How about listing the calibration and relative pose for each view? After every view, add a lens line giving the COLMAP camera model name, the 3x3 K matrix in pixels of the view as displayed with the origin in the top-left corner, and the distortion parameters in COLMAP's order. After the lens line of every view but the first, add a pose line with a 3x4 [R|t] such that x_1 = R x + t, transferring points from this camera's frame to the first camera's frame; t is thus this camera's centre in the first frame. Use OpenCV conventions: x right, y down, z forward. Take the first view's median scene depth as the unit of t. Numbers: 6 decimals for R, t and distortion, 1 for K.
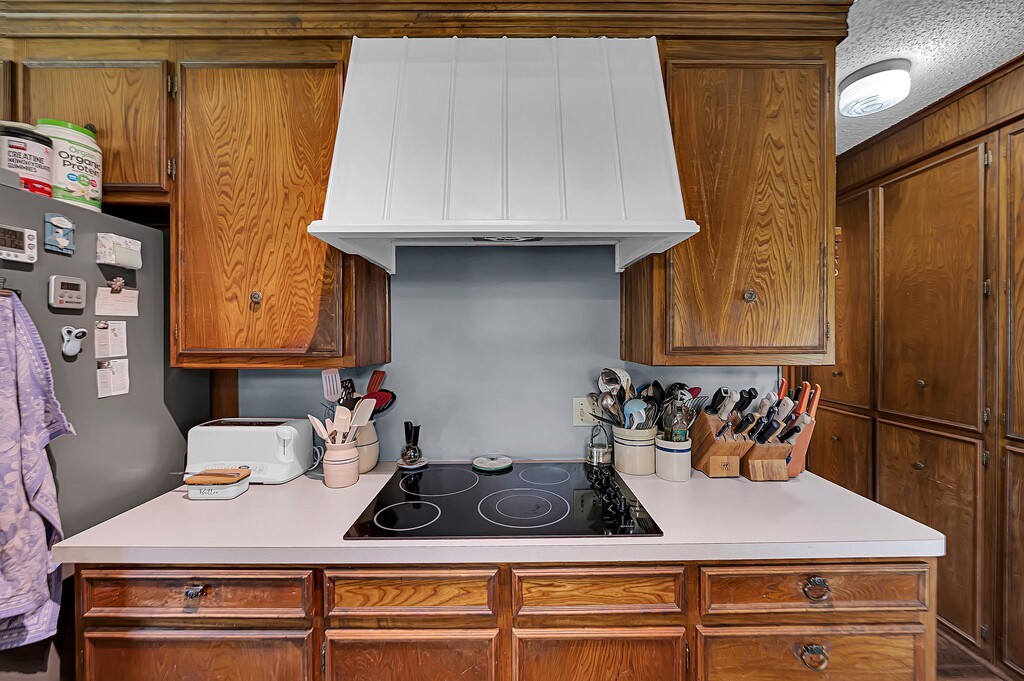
lens RADIAL K [[415.2, 0, 519.1], [0, 415.2, 339.9], [0, 0, 1]] dist [-0.003271, 0.000519]
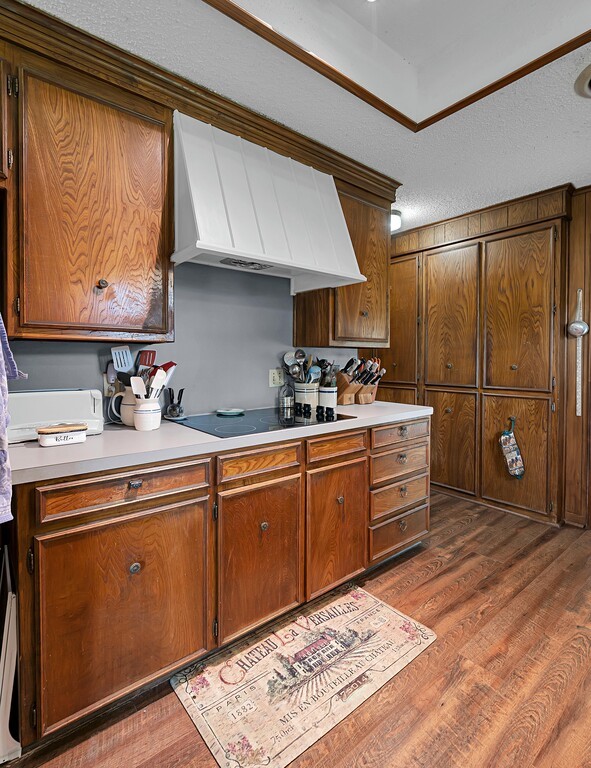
lens RADIAL K [[348.6, 0, 314.2], [0, 348.6, 359.9], [0, 0, 1]] dist [-0.005841, -0.000356]
pose [[0.789541, -0.002470, 0.613692, -0.766675], [-0.003025, 0.999964, 0.007917, 0.120479], [-0.613690, -0.008107, 0.789506, -0.247983]]
